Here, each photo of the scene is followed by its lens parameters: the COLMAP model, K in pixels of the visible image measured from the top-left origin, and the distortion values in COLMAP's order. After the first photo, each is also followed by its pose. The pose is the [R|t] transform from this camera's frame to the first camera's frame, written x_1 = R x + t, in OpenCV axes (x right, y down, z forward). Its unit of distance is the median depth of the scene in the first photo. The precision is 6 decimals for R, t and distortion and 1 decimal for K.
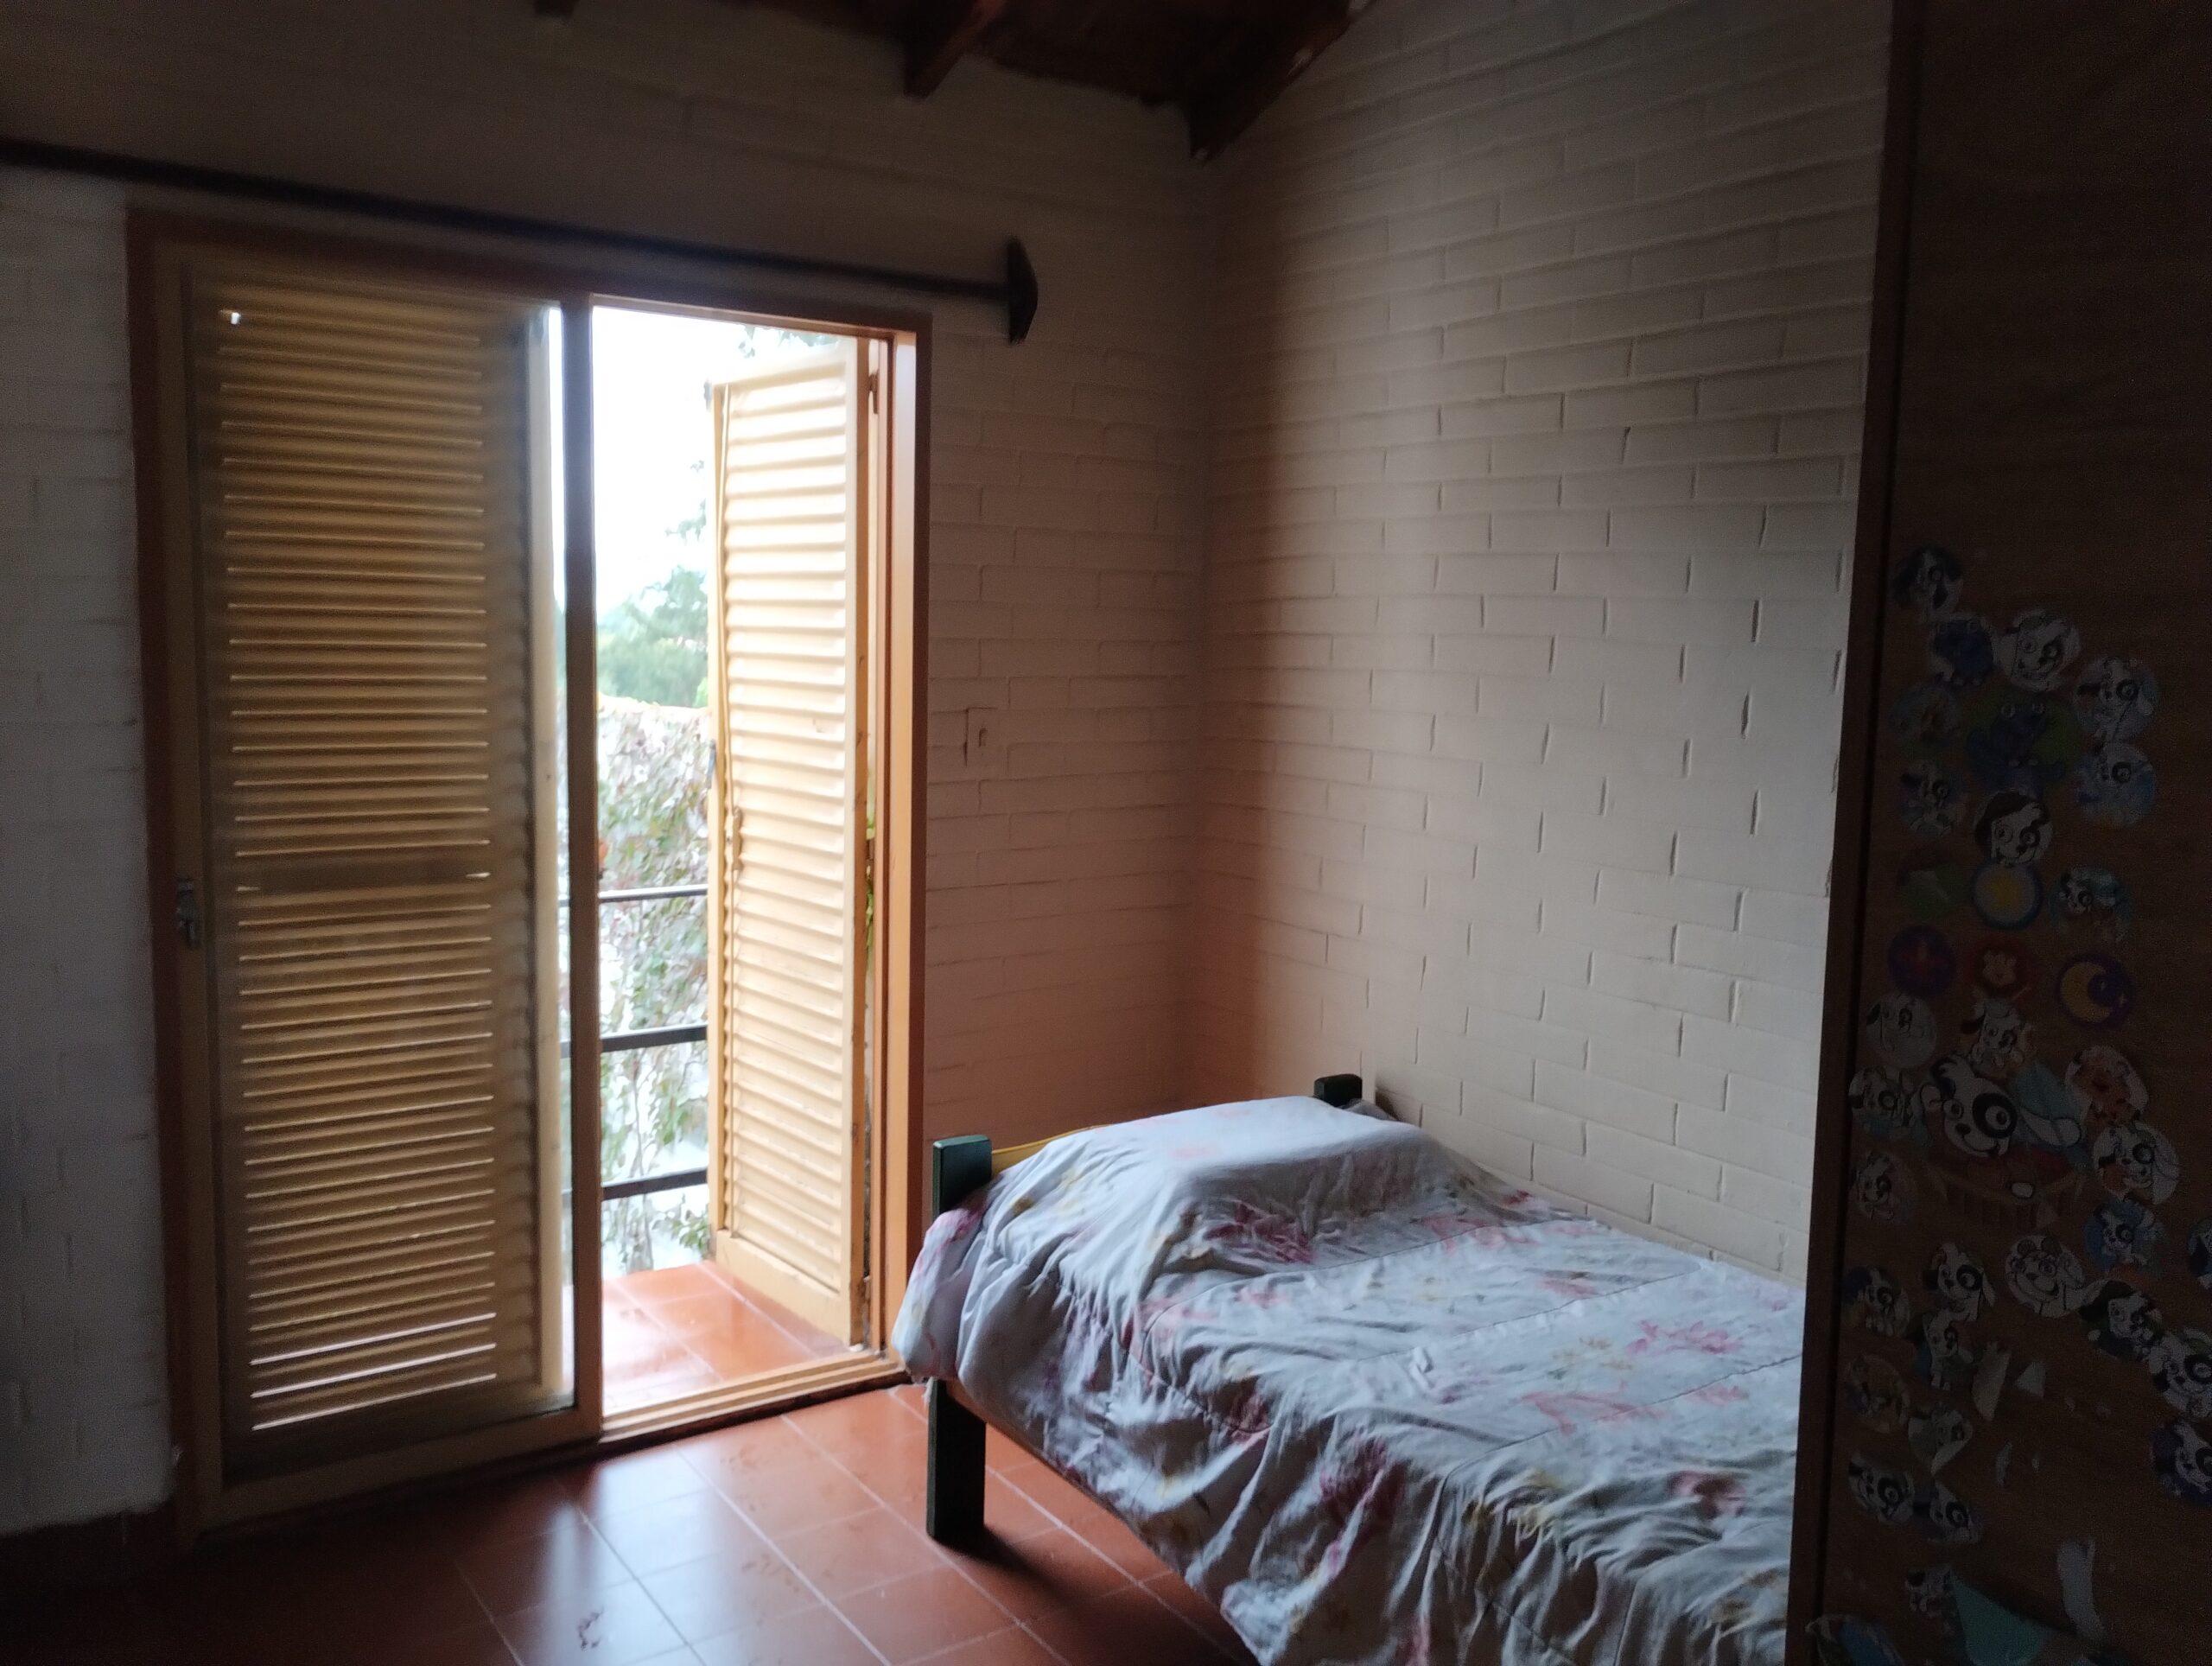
lens RADIAL K [[1946.0, 0, 1107.0], [0, 1946.0, 832.4], [0, 0, 1]] dist [0.002801, 0.000317]
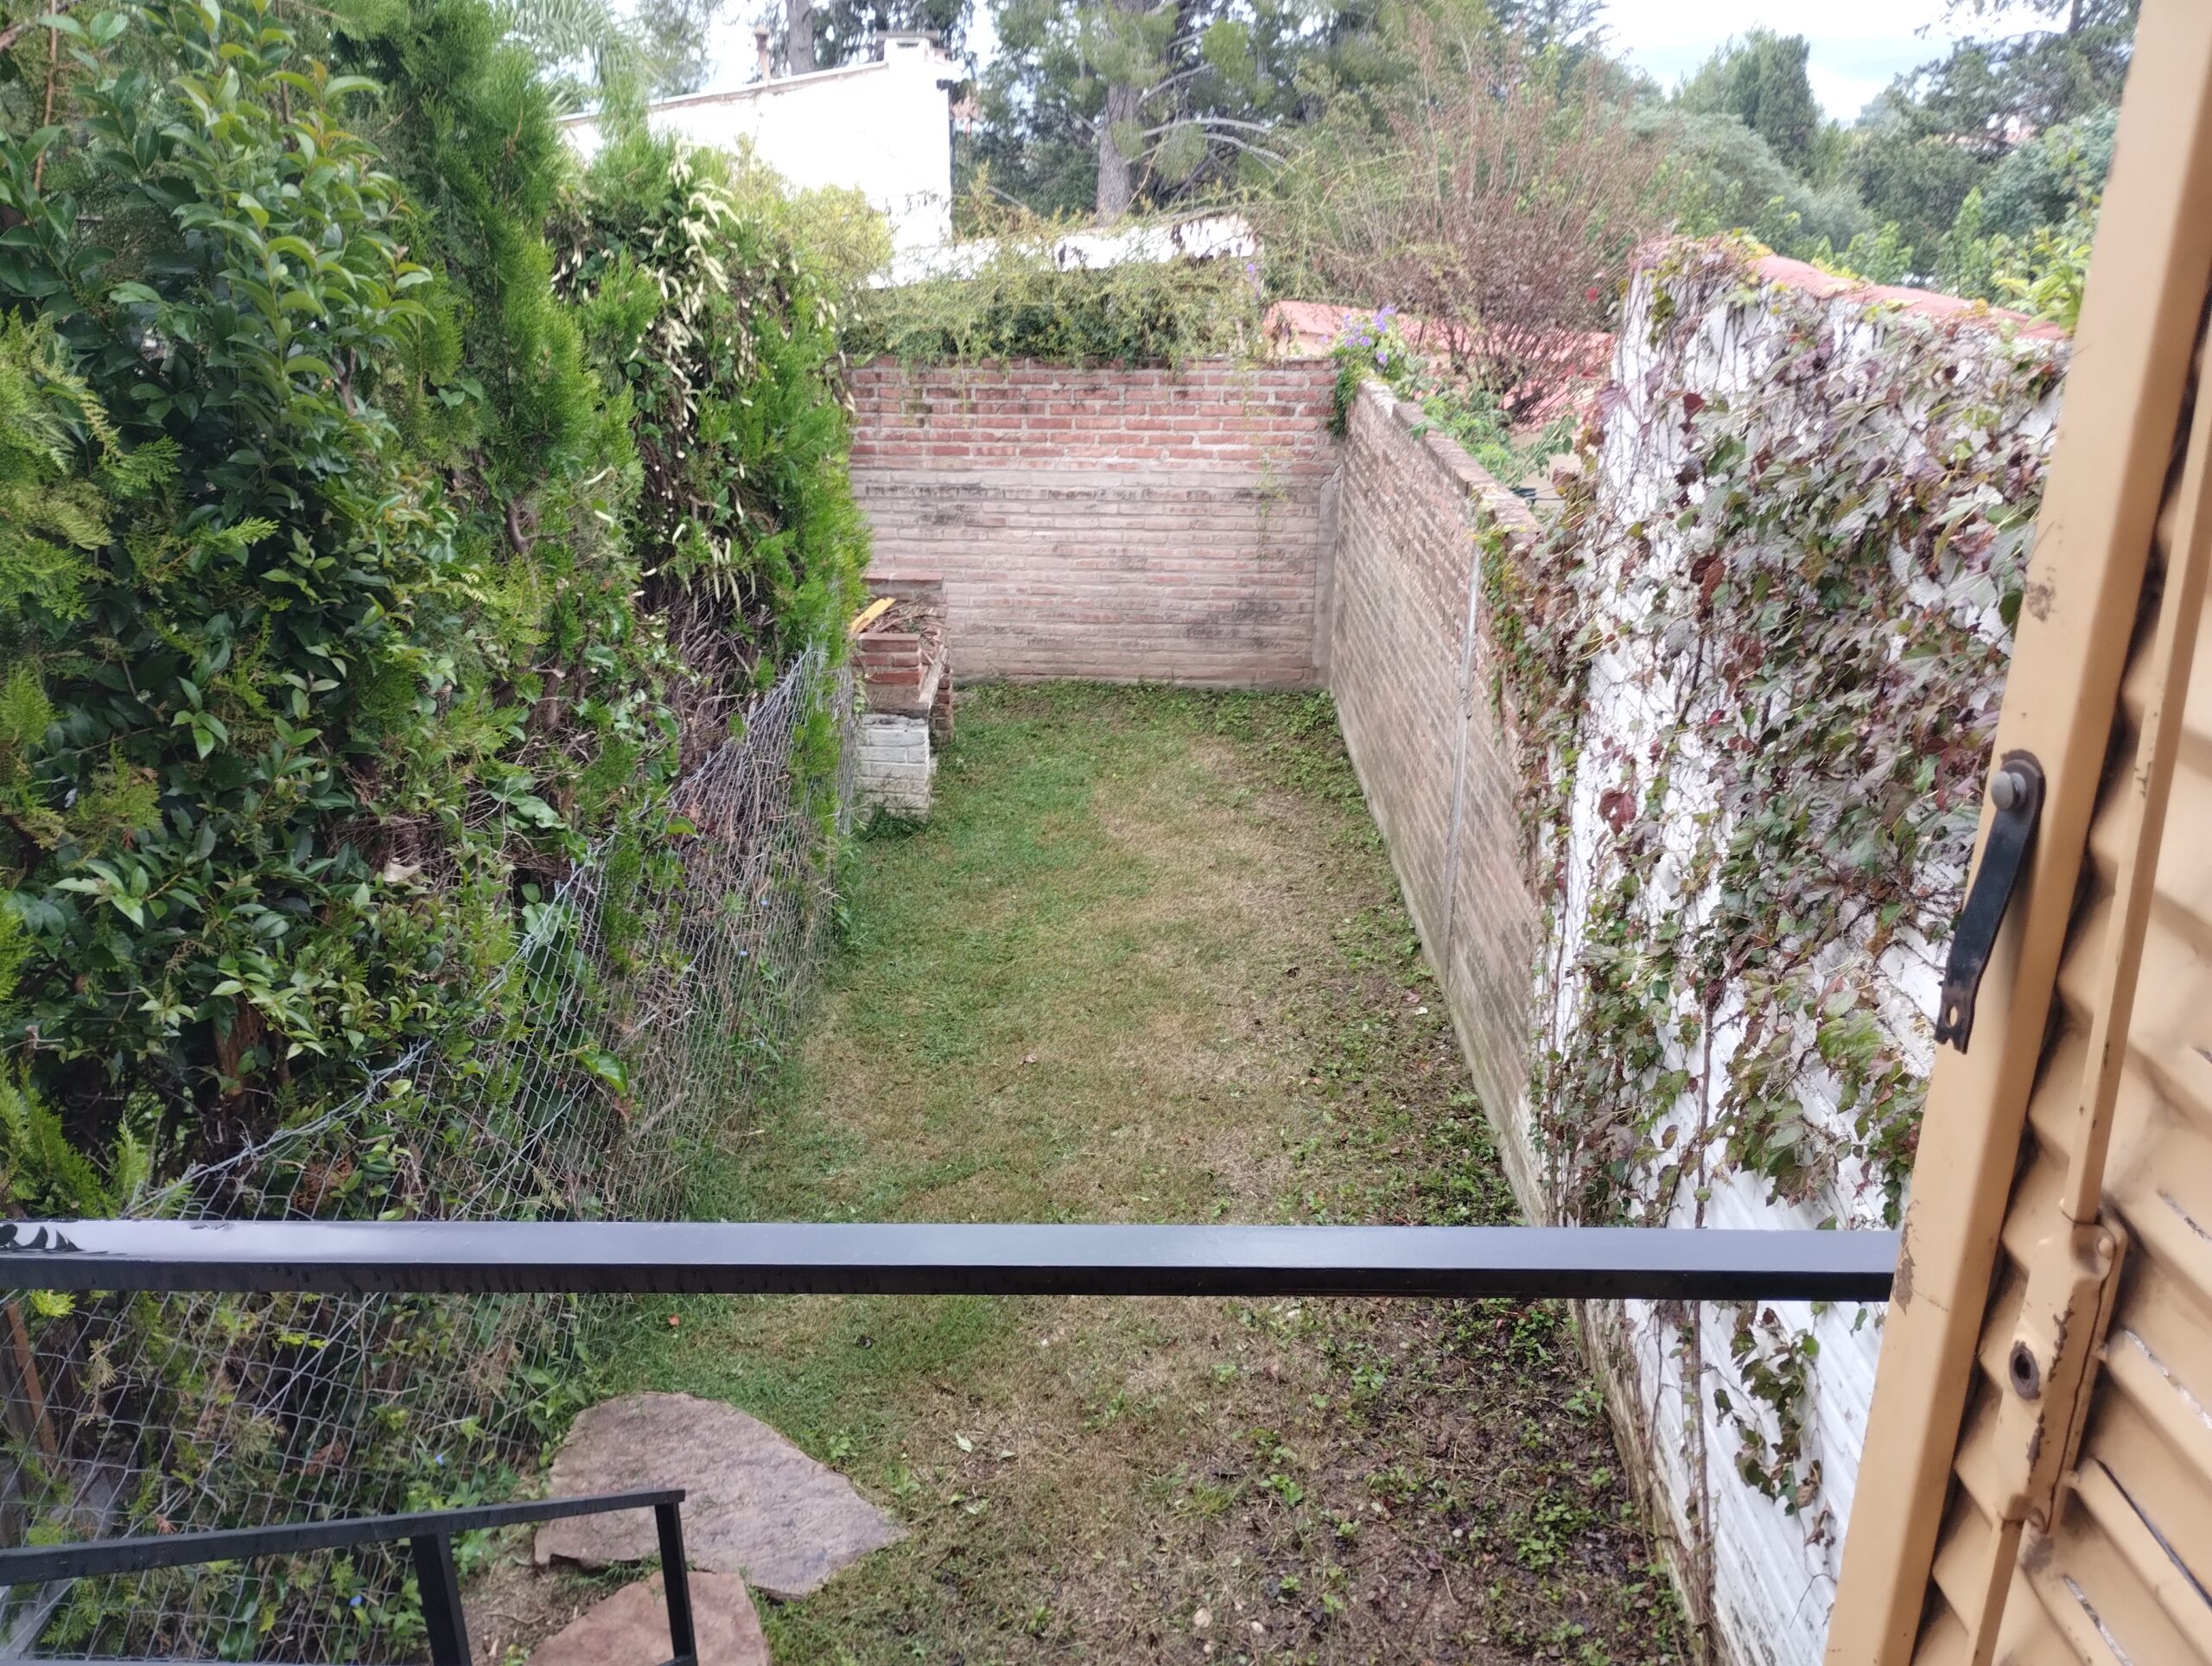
lens RADIAL K [[1828.4, 0, 1107.8], [0, 1828.4, 834.5], [0, 0, 1]] dist [0.057506, -0.065942]
pose [[0.814827, 0.197055, -0.545185, -0.113309], [-0.049580, 0.960696, 0.273138, -0.051471], [0.577580, -0.195530, 0.792571, 0.523296]]
